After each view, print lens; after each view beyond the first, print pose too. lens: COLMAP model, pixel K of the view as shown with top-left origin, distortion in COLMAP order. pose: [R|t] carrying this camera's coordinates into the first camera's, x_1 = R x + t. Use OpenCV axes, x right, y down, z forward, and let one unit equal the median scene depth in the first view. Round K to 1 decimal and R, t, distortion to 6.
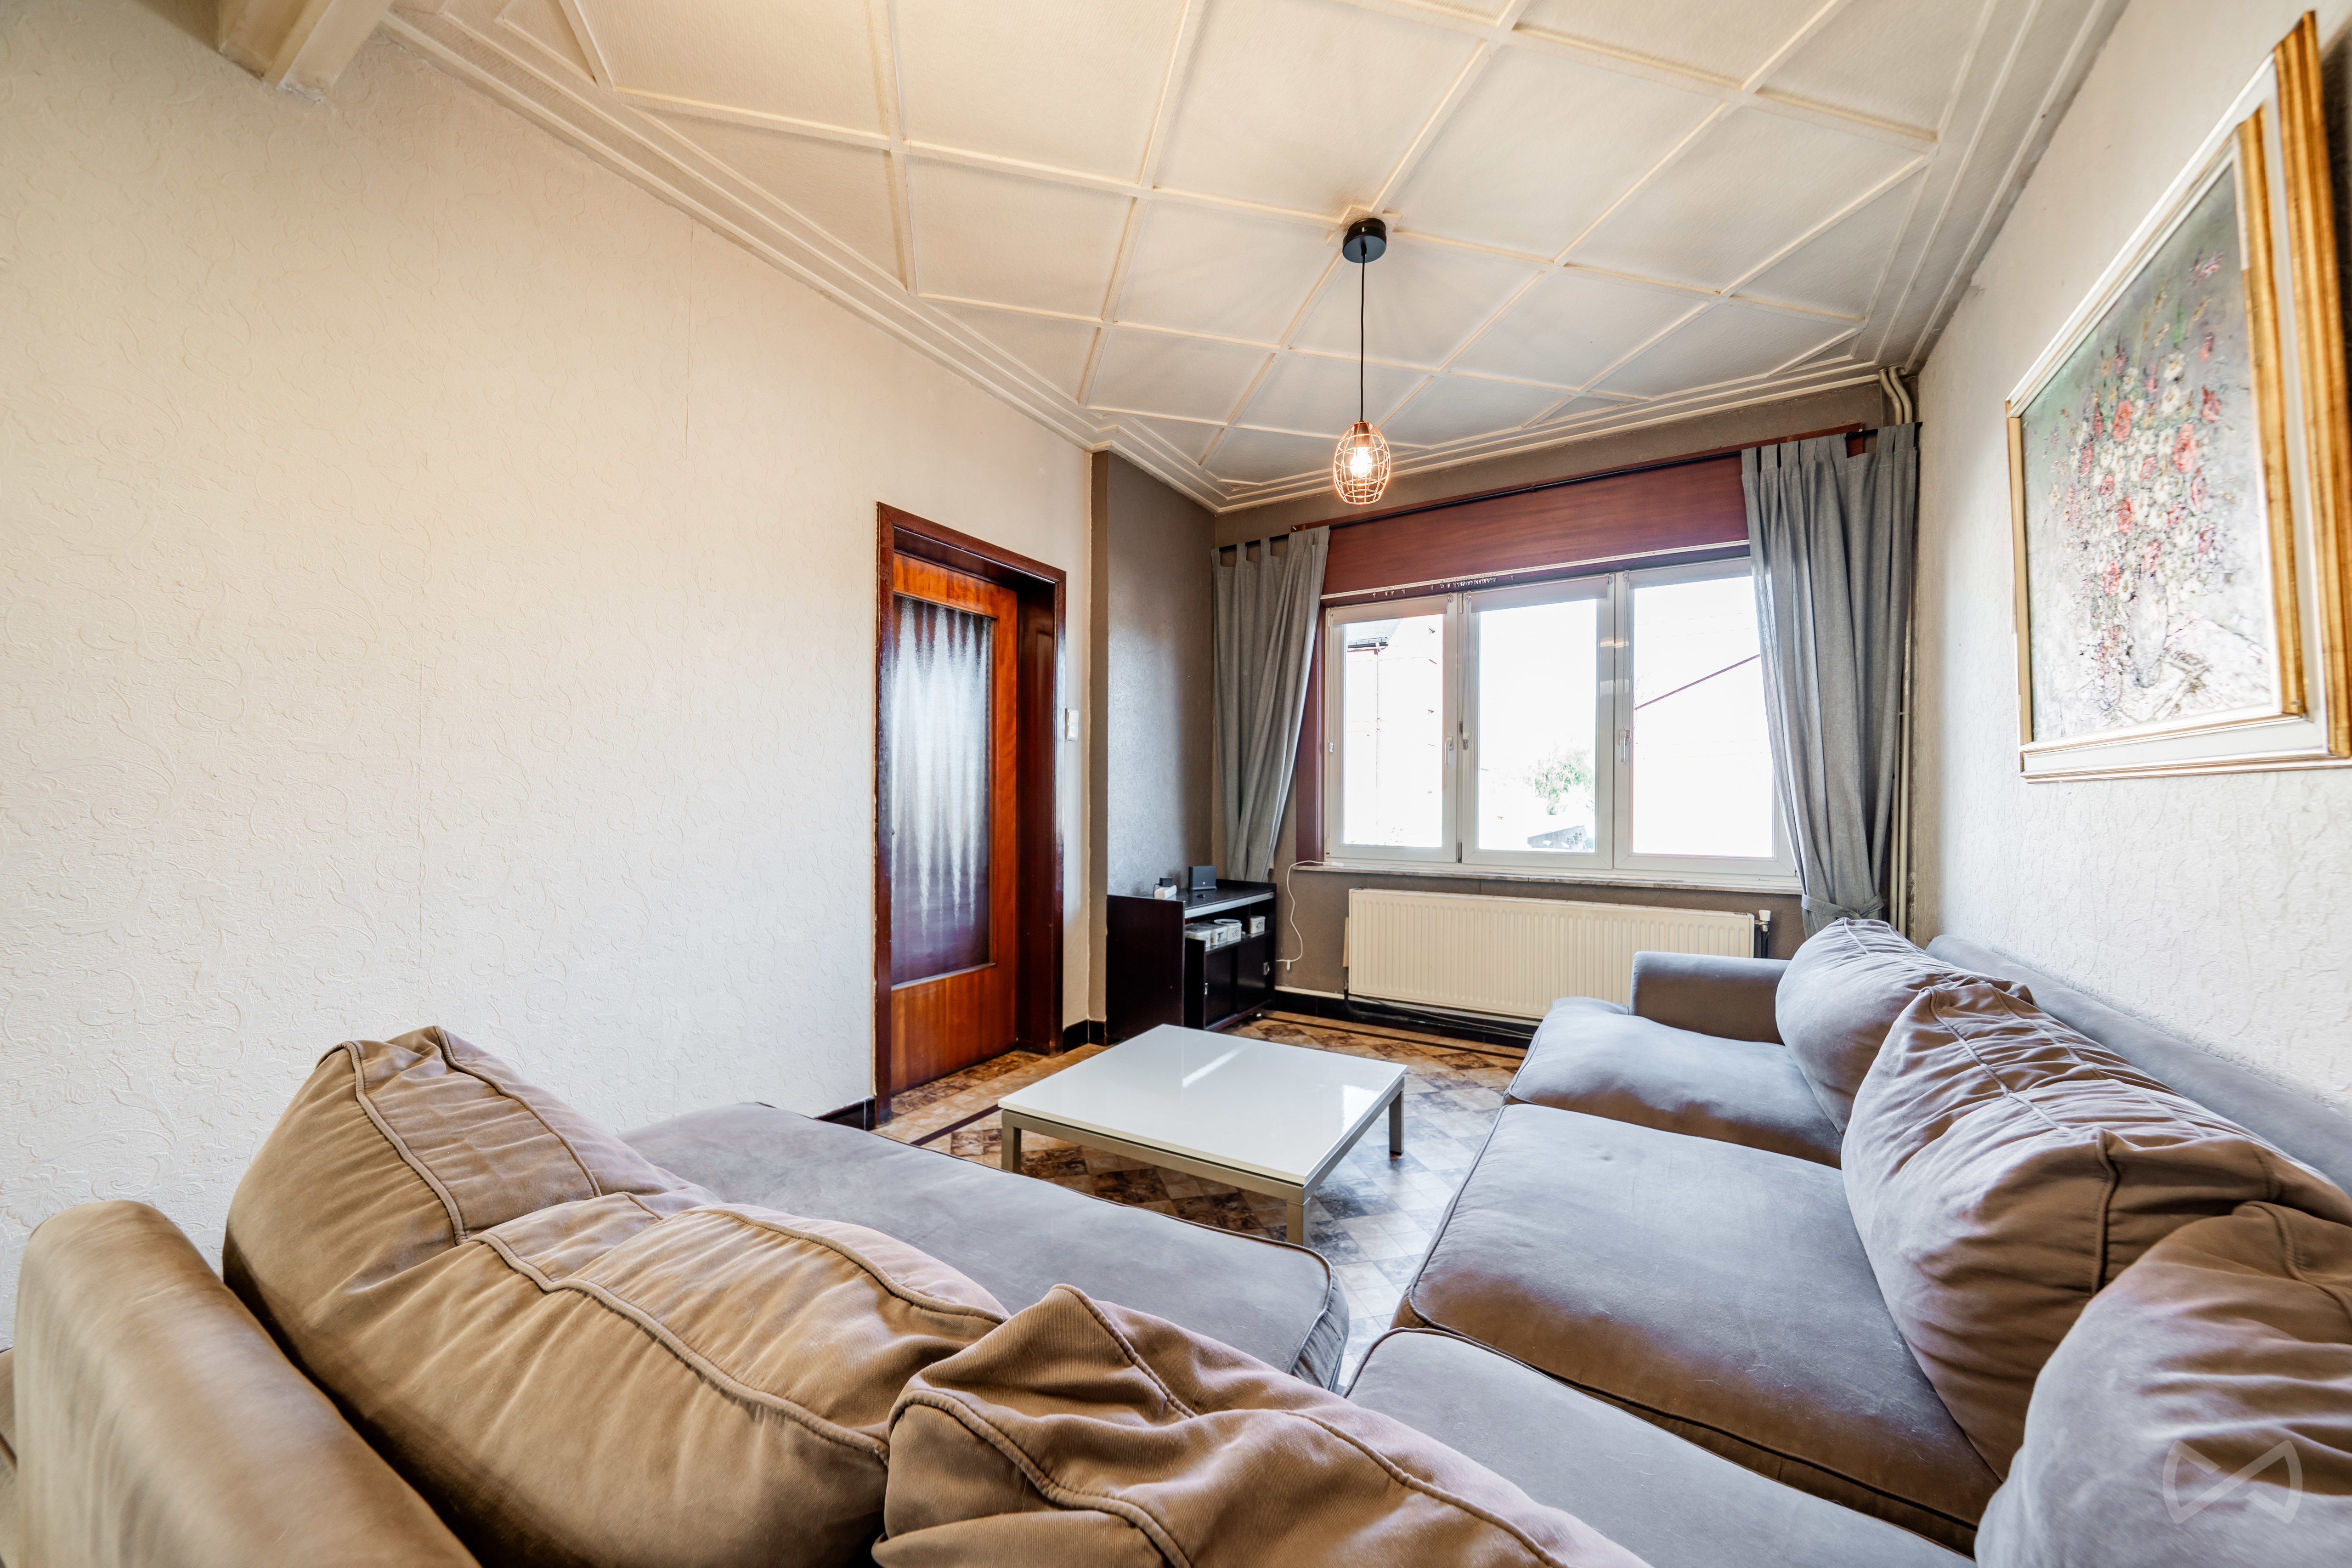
lens RADIAL K [[824.9, 0, 1177.1], [0, 824.9, 791.9], [0, 0, 1]] dist [-0.000861, -0.000048]
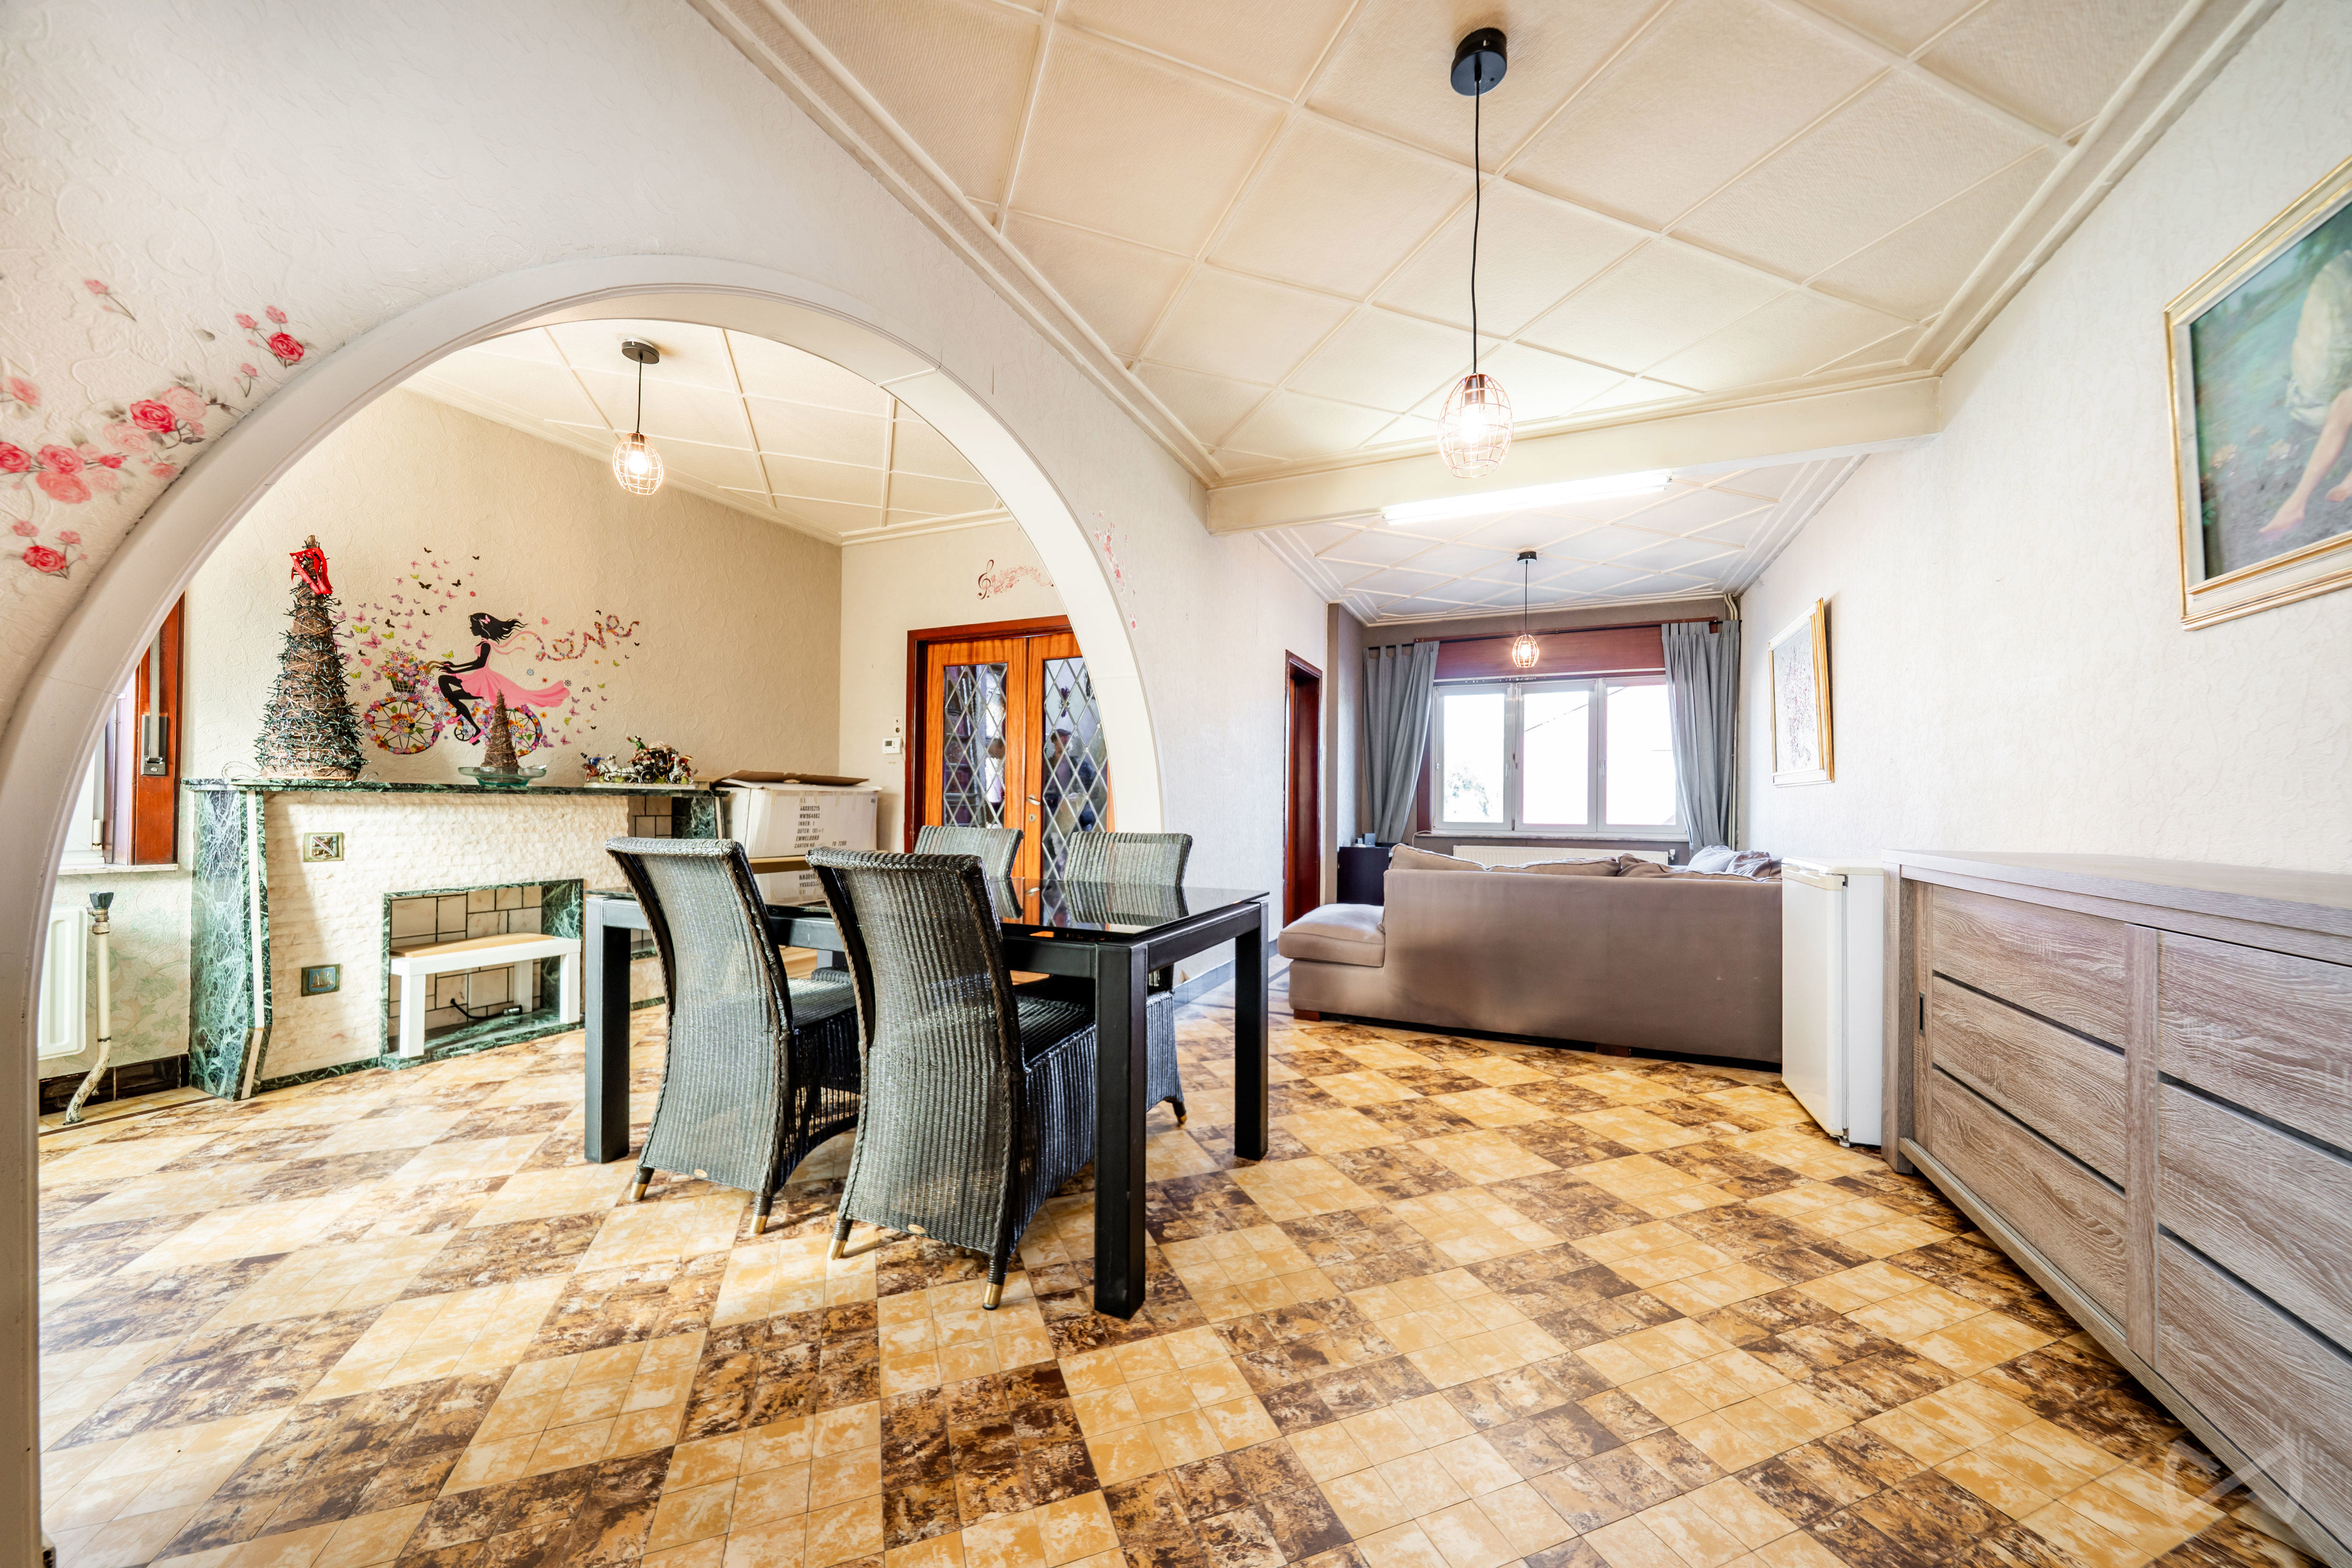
lens RADIAL K [[824.9, 0, 1177.4], [0, 824.9, 789.3], [0, 0, 1]] dist [-0.000861, -0.000048]
pose [[0.991961, 0.006411, 0.126380, -0.764002], [-0.005544, 0.999959, -0.007208, 0.015459], [-0.126421, 0.006449, 0.991956, -0.874721]]
